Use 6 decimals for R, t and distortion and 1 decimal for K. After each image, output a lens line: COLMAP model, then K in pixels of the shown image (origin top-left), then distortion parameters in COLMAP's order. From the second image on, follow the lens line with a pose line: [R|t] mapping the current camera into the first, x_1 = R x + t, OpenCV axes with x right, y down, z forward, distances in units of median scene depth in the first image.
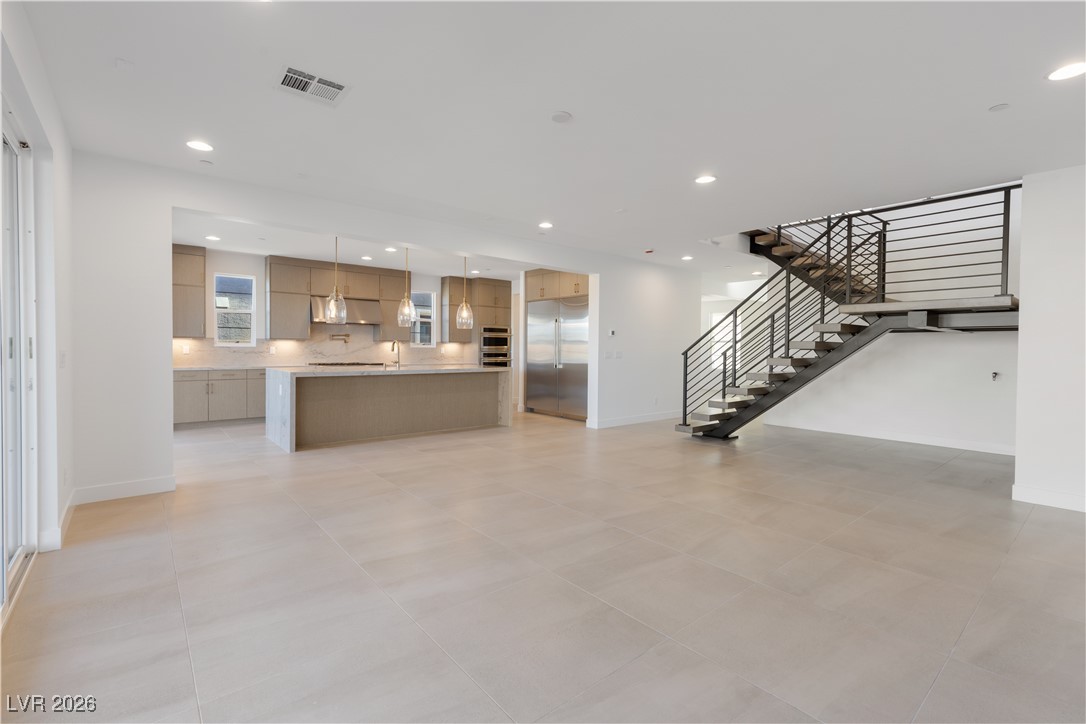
lens RADIAL K [[481.4, 0, 540.5], [0, 481.4, 356.9], [0, 0, 1]] dist [0.003819, -0.000042]
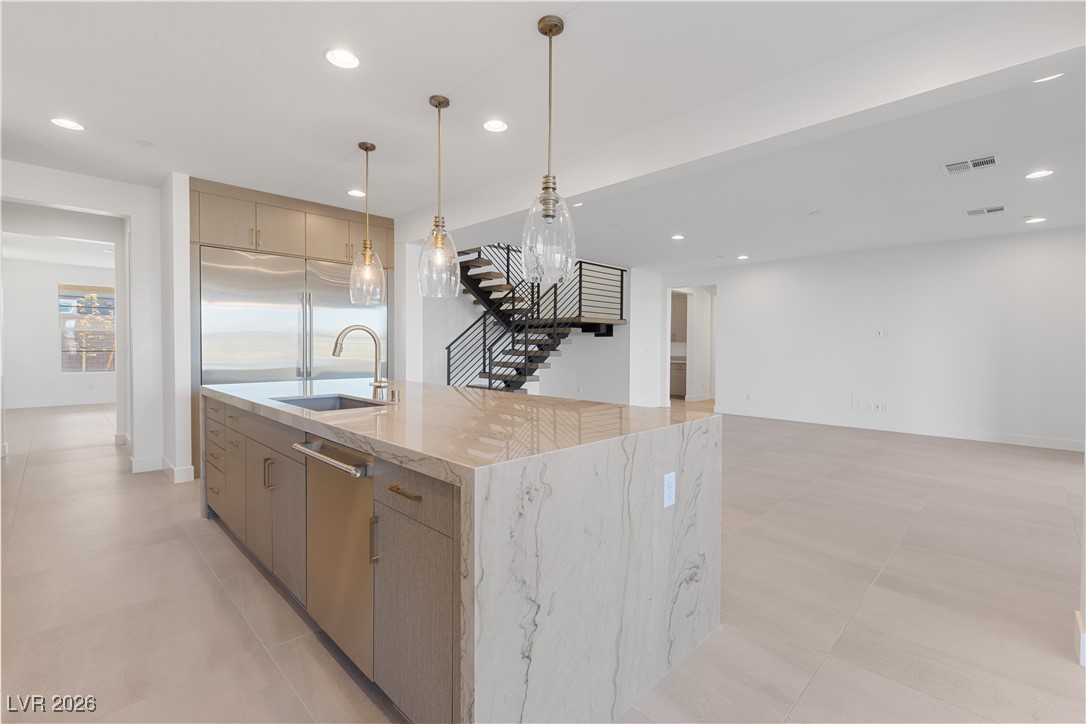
lens RADIAL K [[481.4, 0, 538.2], [0, 481.4, 355.6], [0, 0, 1]] dist [0.003819, -0.000042]
pose [[-0.091651, -0.033561, 0.995226, -0.604126], [0.010103, 0.999349, 0.034630, -0.020567], [-0.995740, 0.013228, -0.091252, 0.803268]]
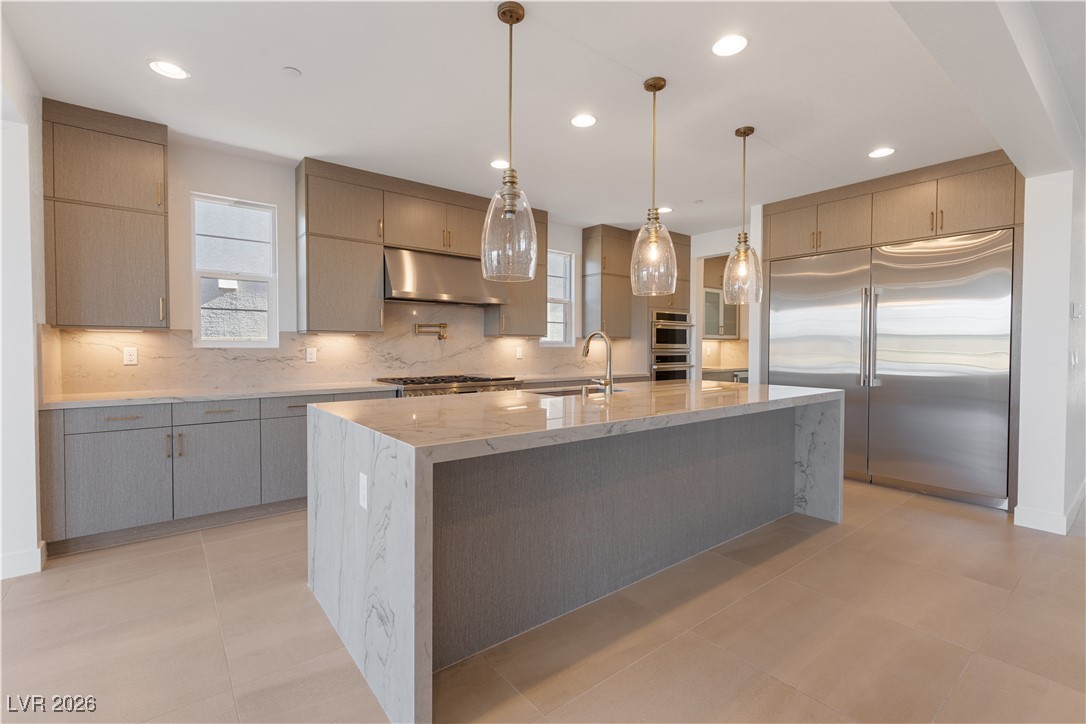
lens RADIAL K [[481.4, 0, 544.0], [0, 481.4, 357.1], [0, 0, 1]] dist [0.003819, -0.000042]
pose [[0.999657, -0.006259, -0.025447, -0.303600], [0.006359, 0.999972, 0.003878, -0.011762], [0.025422, -0.004038, 0.999669, 0.508582]]
